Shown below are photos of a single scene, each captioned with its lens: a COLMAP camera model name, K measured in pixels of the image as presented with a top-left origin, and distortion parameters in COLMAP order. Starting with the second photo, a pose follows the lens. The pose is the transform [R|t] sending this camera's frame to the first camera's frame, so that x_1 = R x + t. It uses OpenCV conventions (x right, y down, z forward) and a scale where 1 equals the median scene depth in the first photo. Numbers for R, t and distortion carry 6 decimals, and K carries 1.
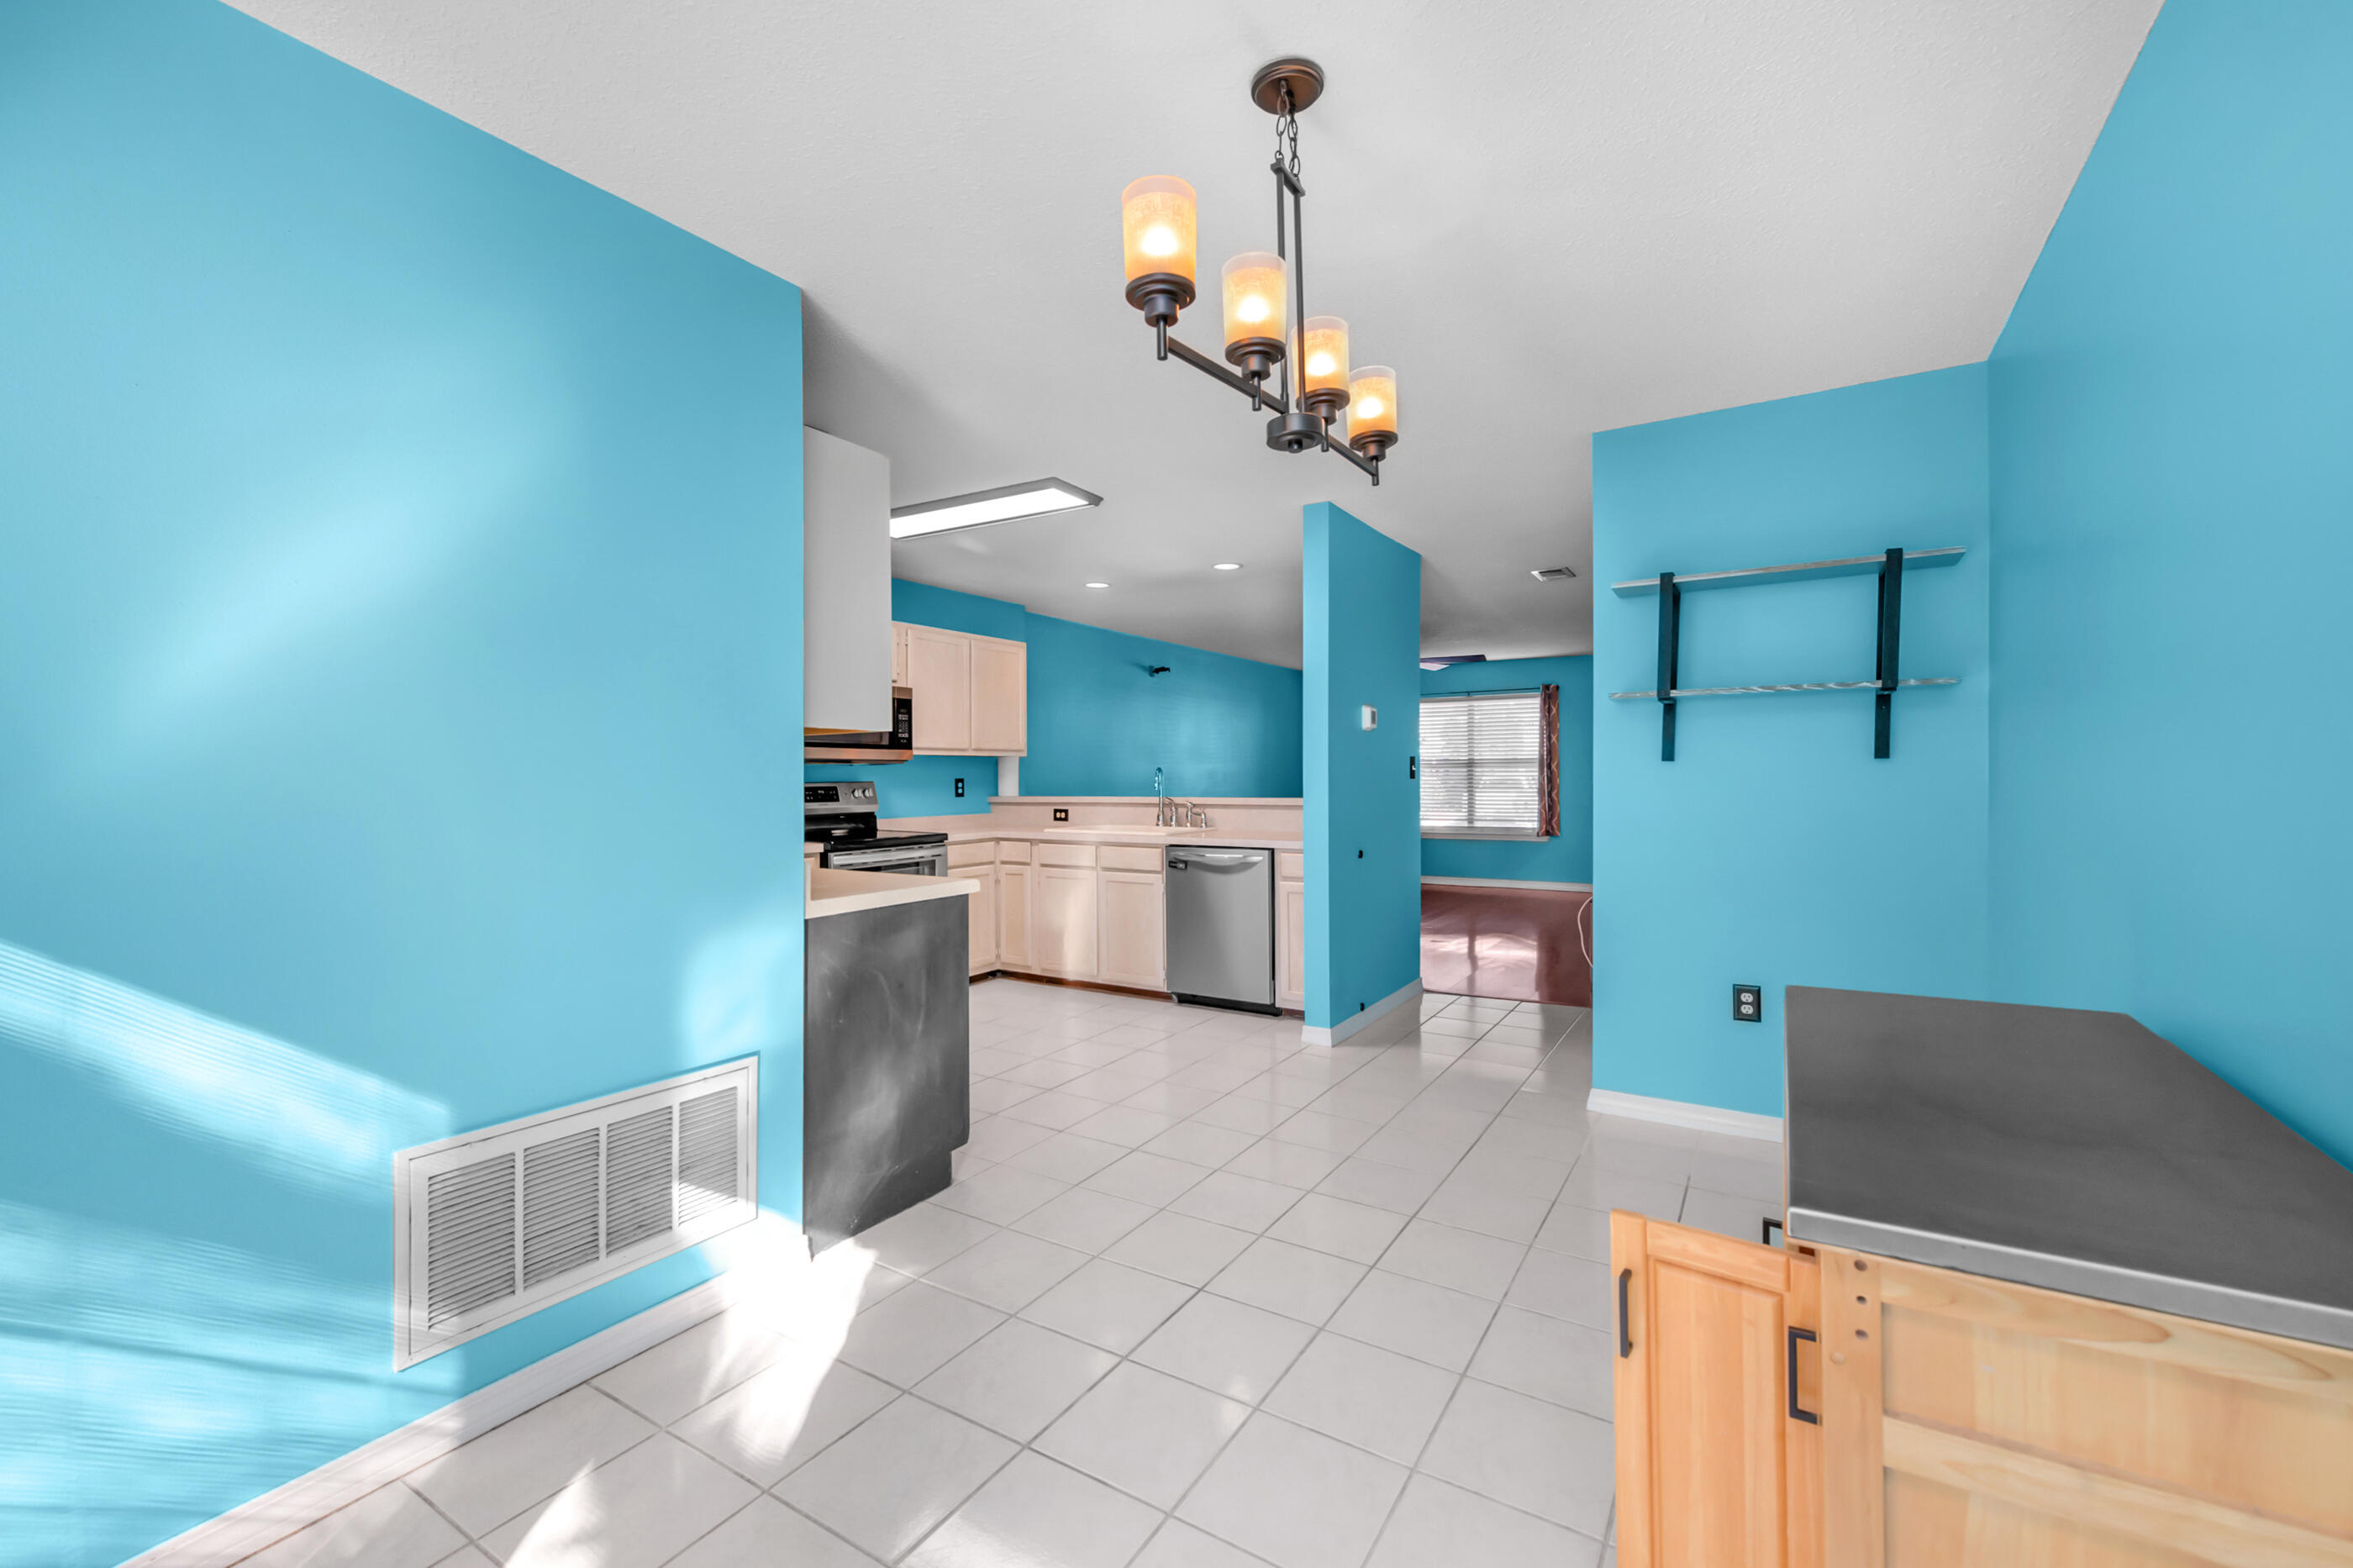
lens RADIAL K [[943.5, 0, 1181.7], [0, 943.5, 775.2], [0, 0, 1]] dist [0.002328, -0.000797]
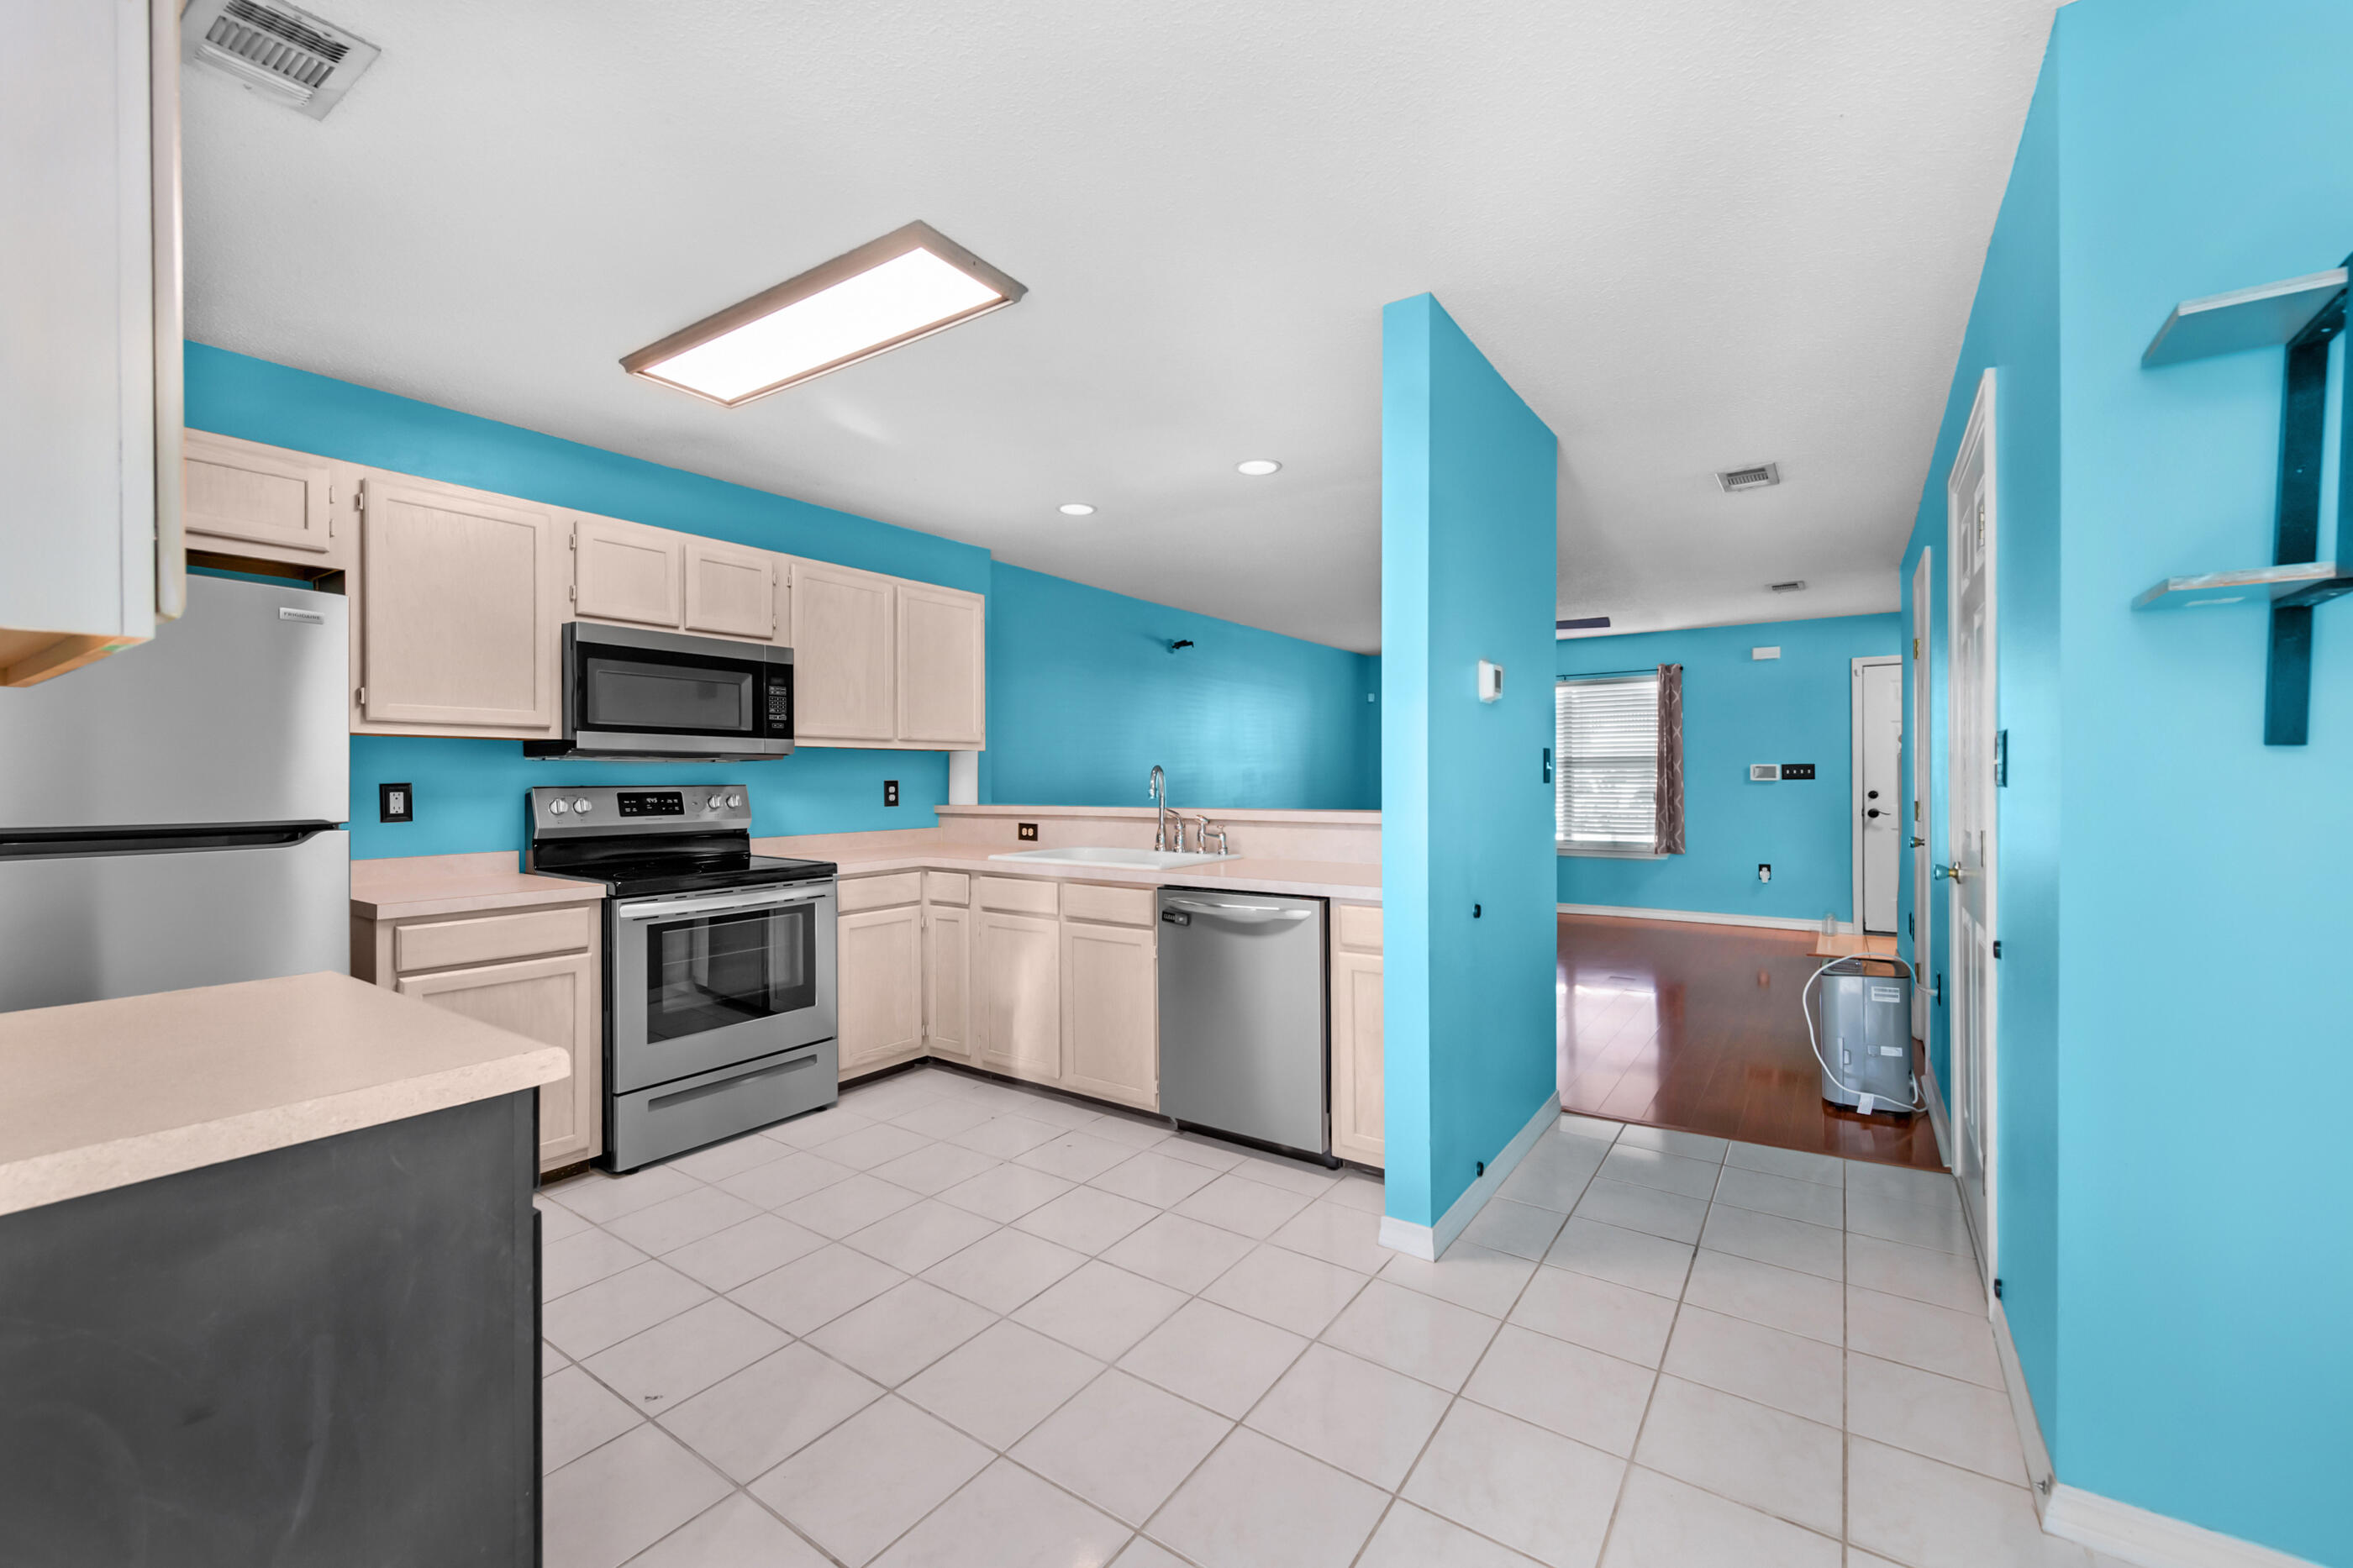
lens RADIAL K [[943.5, 0, 1185.4], [0, 943.5, 763.6], [0, 0, 1]] dist [0.002328, -0.000797]
pose [[0.998842, 0.001247, -0.048092, 0.028434], [-0.001914, 0.999903, -0.013824, 0.000072], [0.048070, 0.013901, 0.998747, 0.322901]]
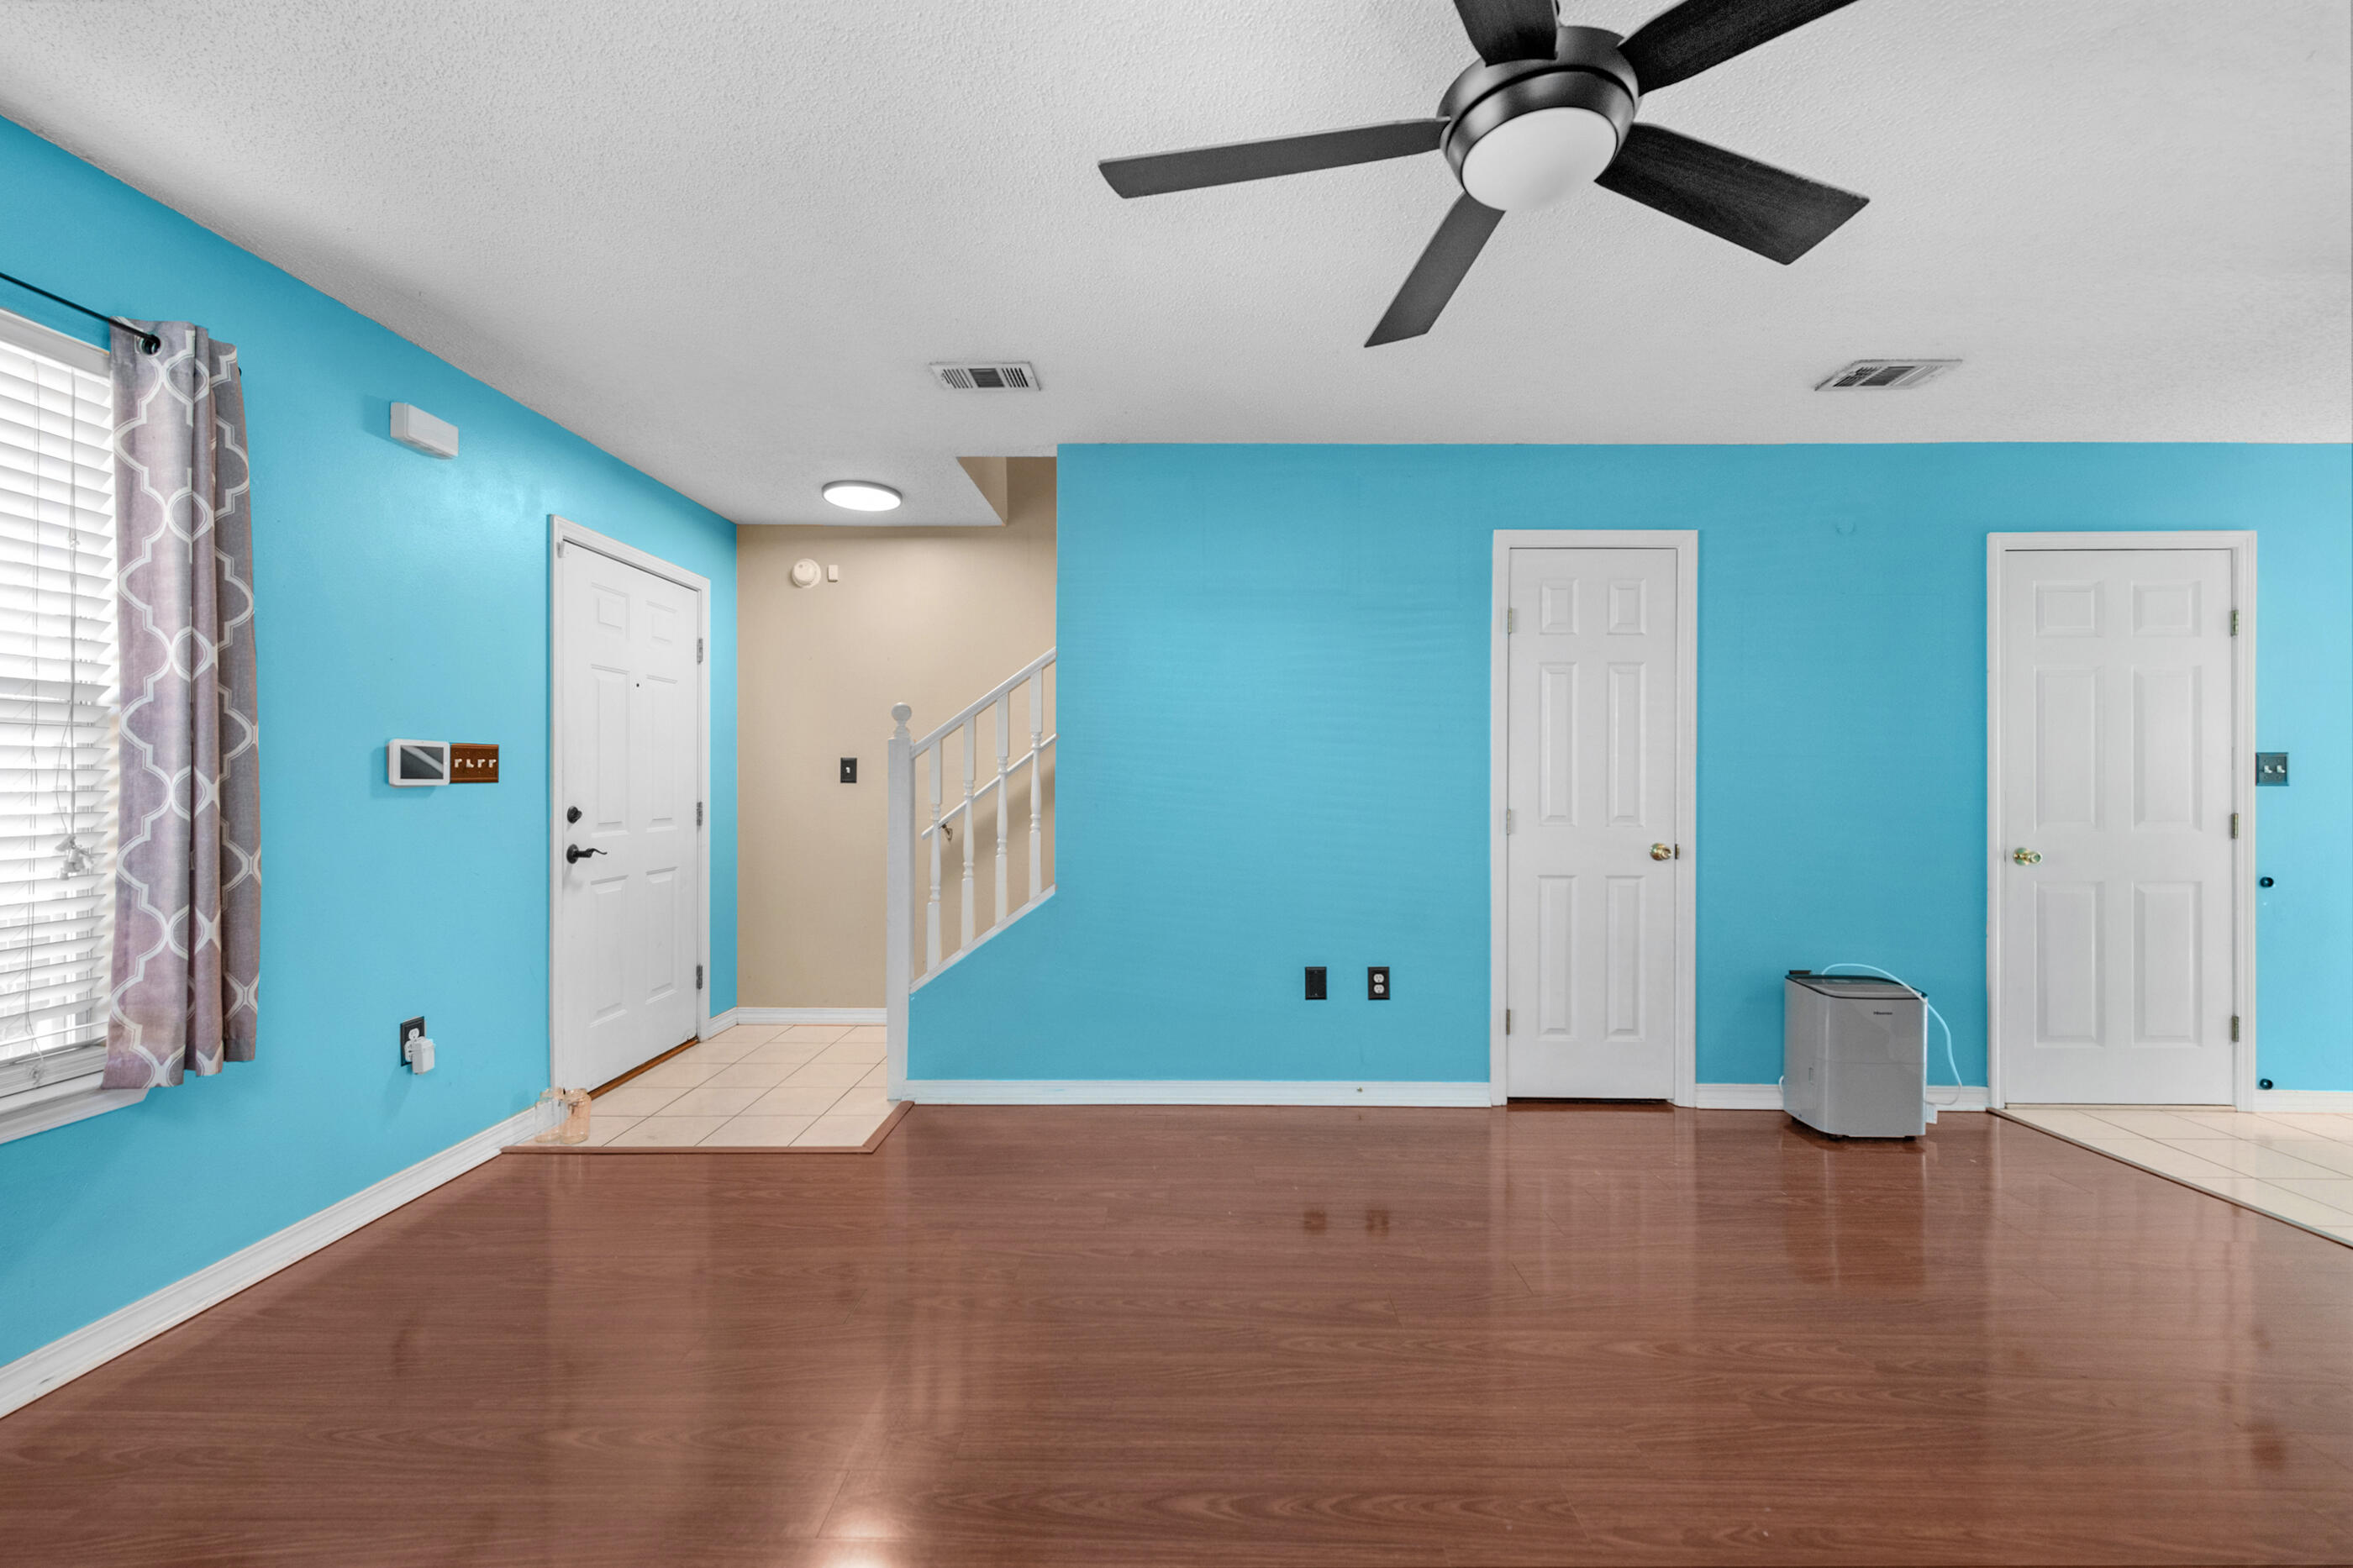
lens RADIAL K [[943.5, 0, 1161.3], [0, 943.5, 782.3], [0, 0, 1]] dist [0.002328, -0.000797]
pose [[-0.515743, 0.000389, 0.856743, 0.181951], [-0.000758, 0.999999, -0.000911, 0.002490], [-0.856743, -0.001119, -0.515742, 1.688871]]
